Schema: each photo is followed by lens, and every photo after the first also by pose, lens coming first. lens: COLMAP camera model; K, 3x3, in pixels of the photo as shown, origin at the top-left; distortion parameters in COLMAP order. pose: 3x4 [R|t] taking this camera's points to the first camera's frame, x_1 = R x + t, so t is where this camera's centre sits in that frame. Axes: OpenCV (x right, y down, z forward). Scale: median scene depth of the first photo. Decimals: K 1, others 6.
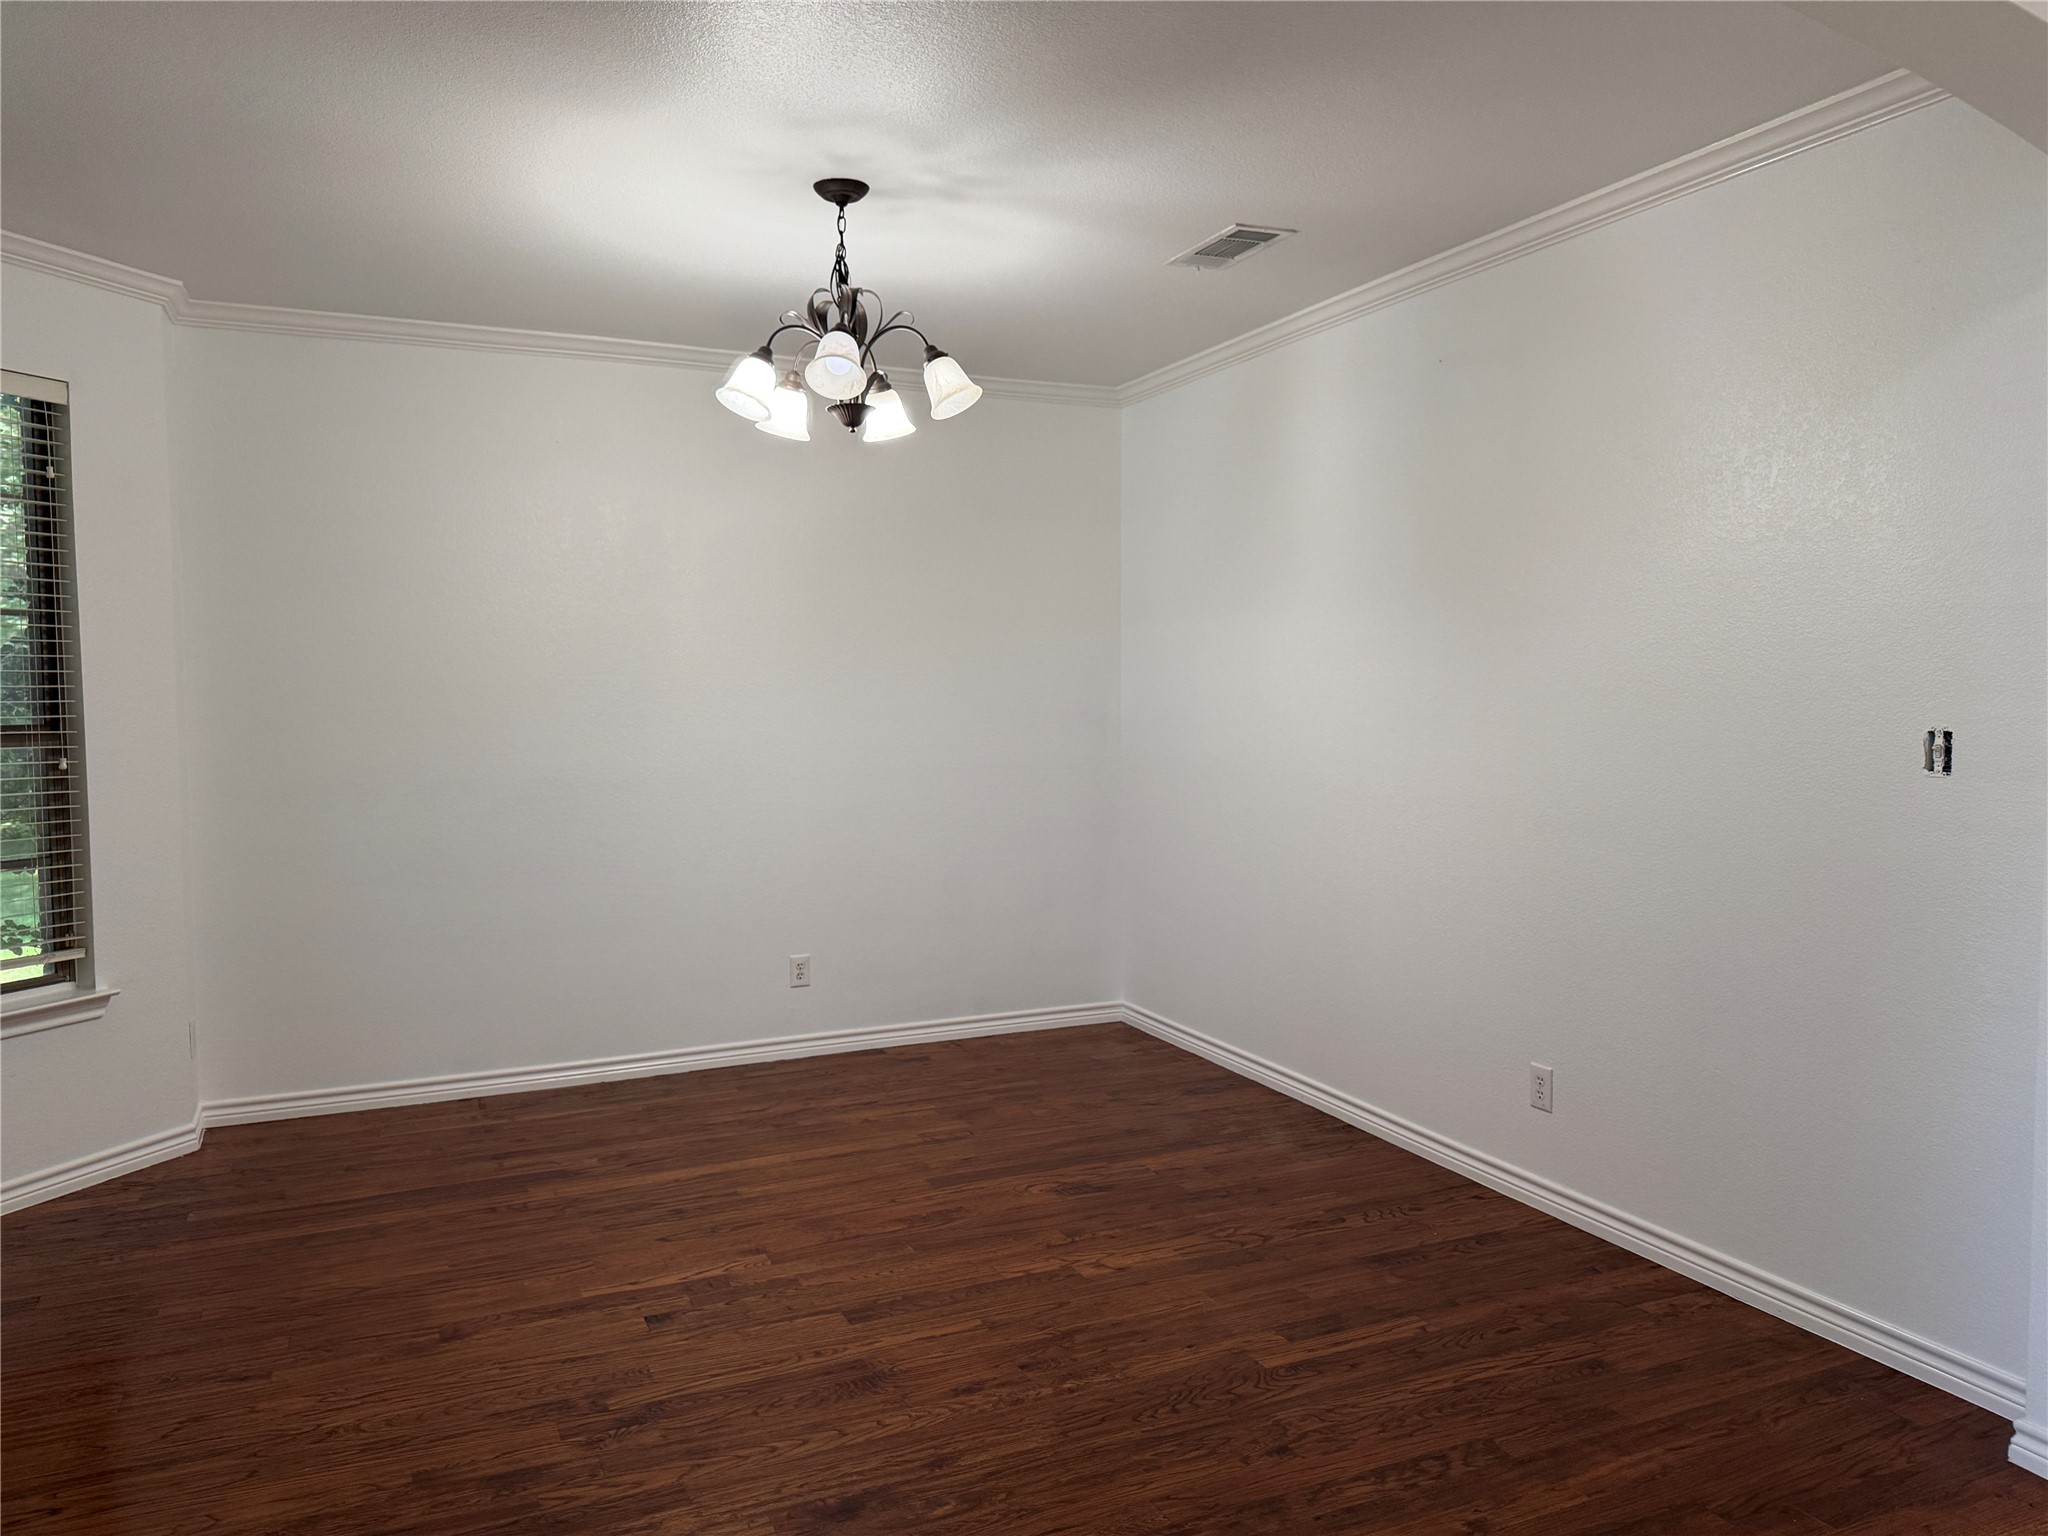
lens RADIAL K [[1435.9, 0, 1019.5], [0, 1435.9, 729.4], [0, 0, 1]] dist [0.085896, -0.111164]
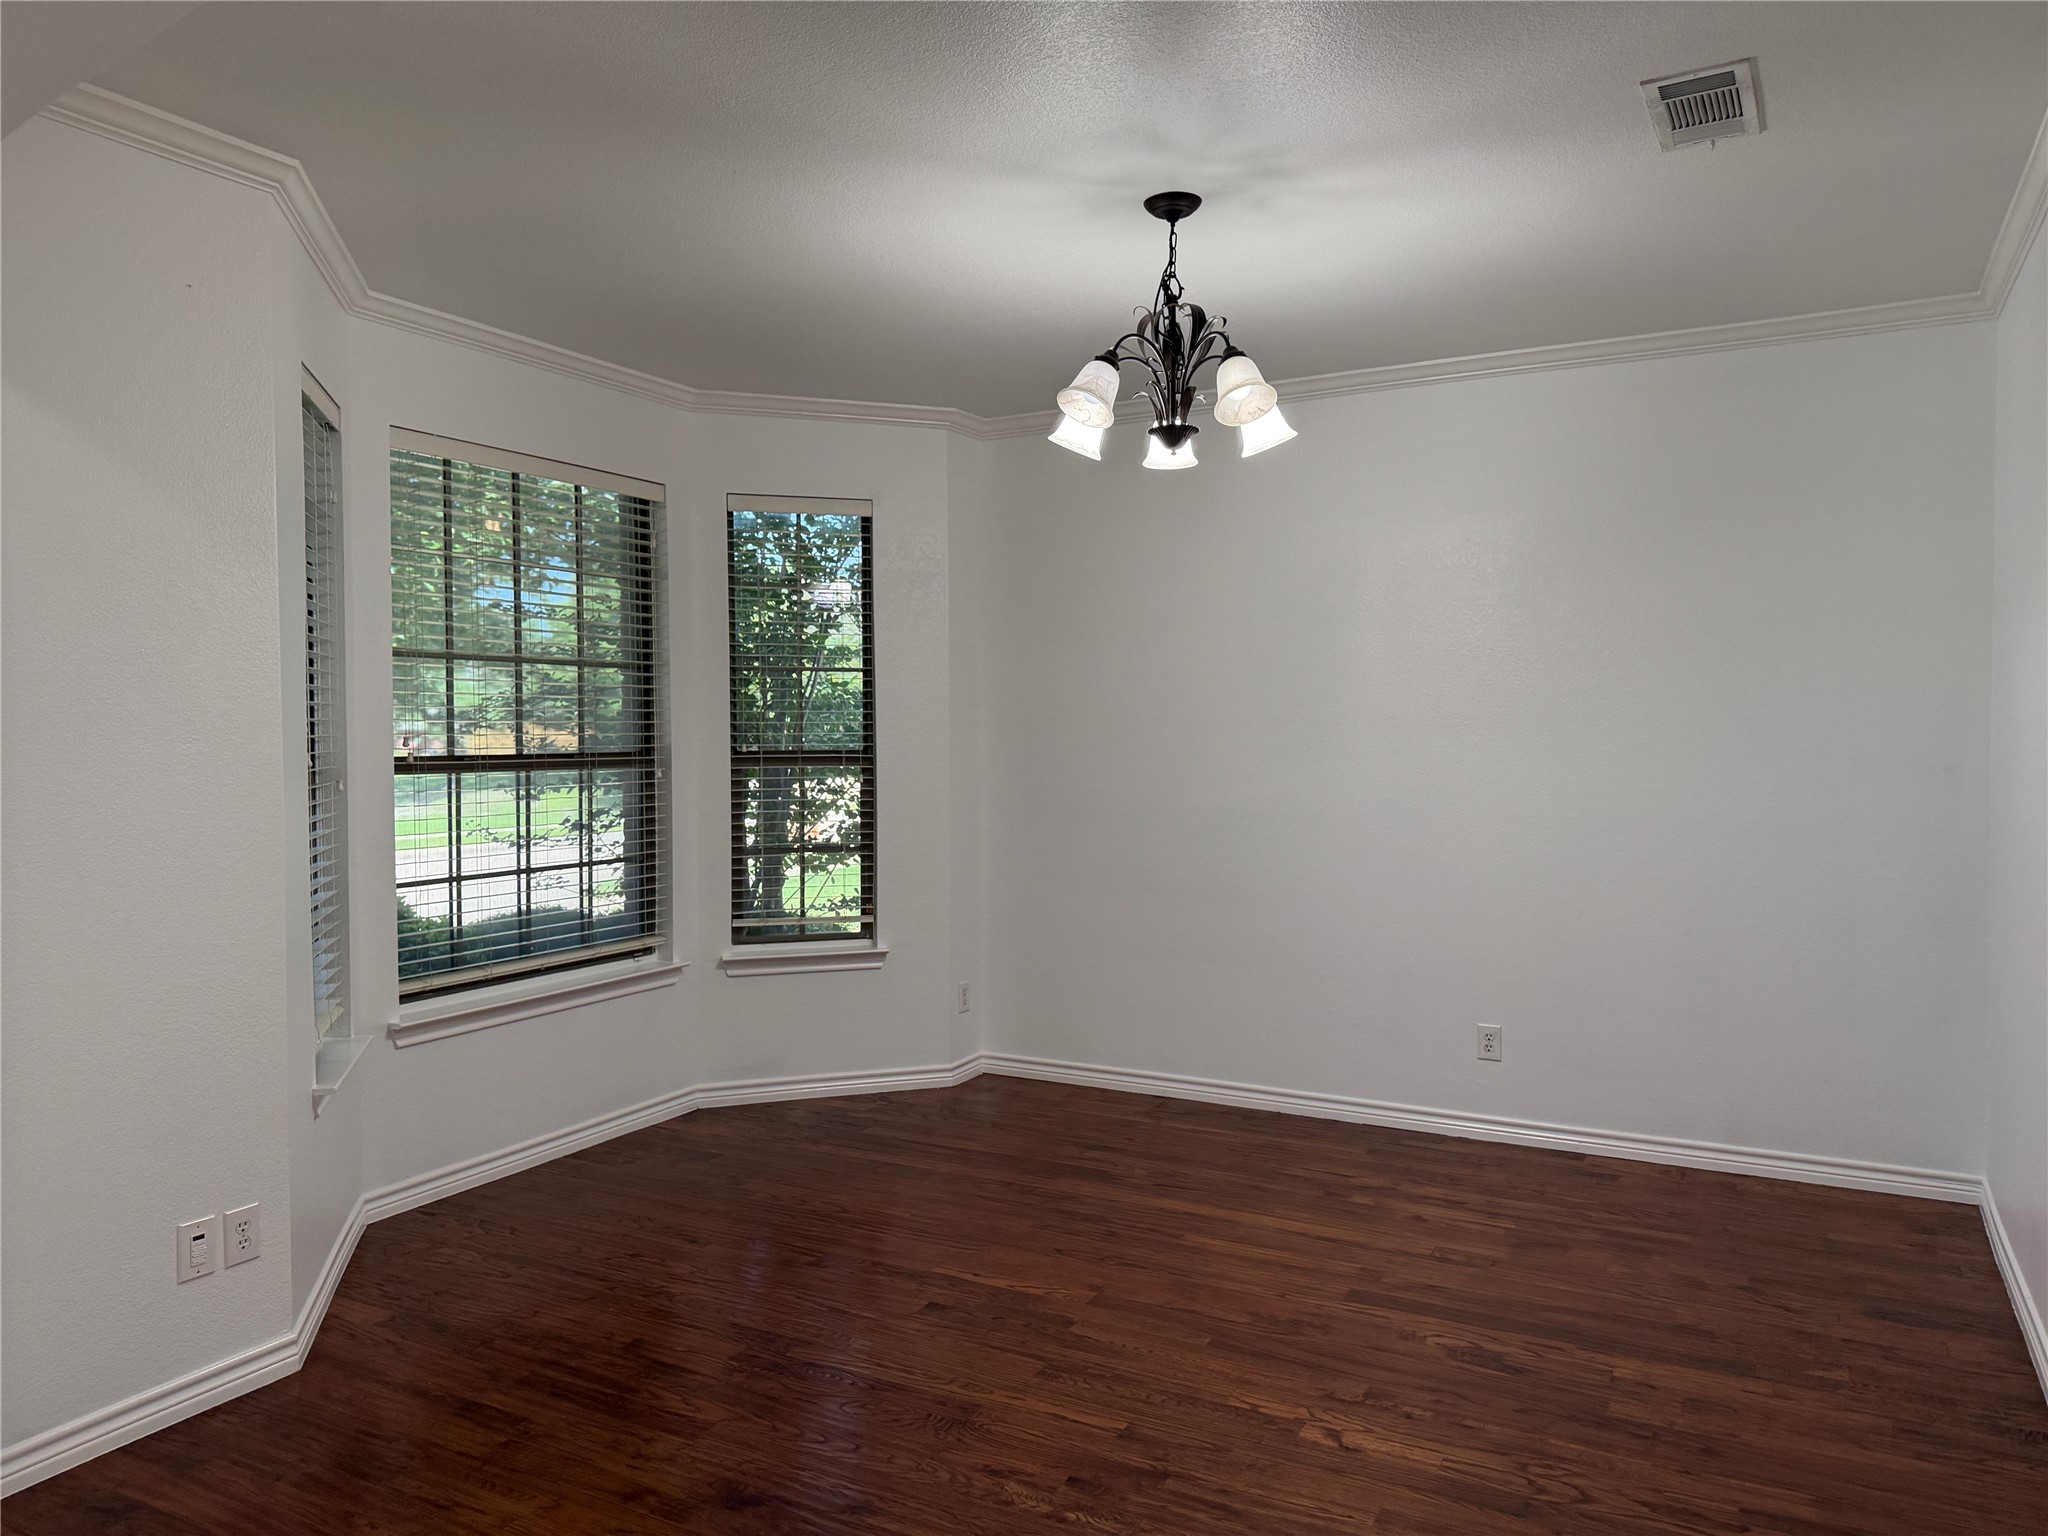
lens RADIAL K [[1435.9, 0, 1024.0], [0, 1435.9, 750.1], [0, 0, 1]] dist [0.085896, -0.111164]
pose [[0.619774, 0.023025, -0.784443, 0.482968], [-0.027380, 0.999595, 0.007708, -0.015638], [0.784303, 0.016701, 0.620154, 0.285824]]
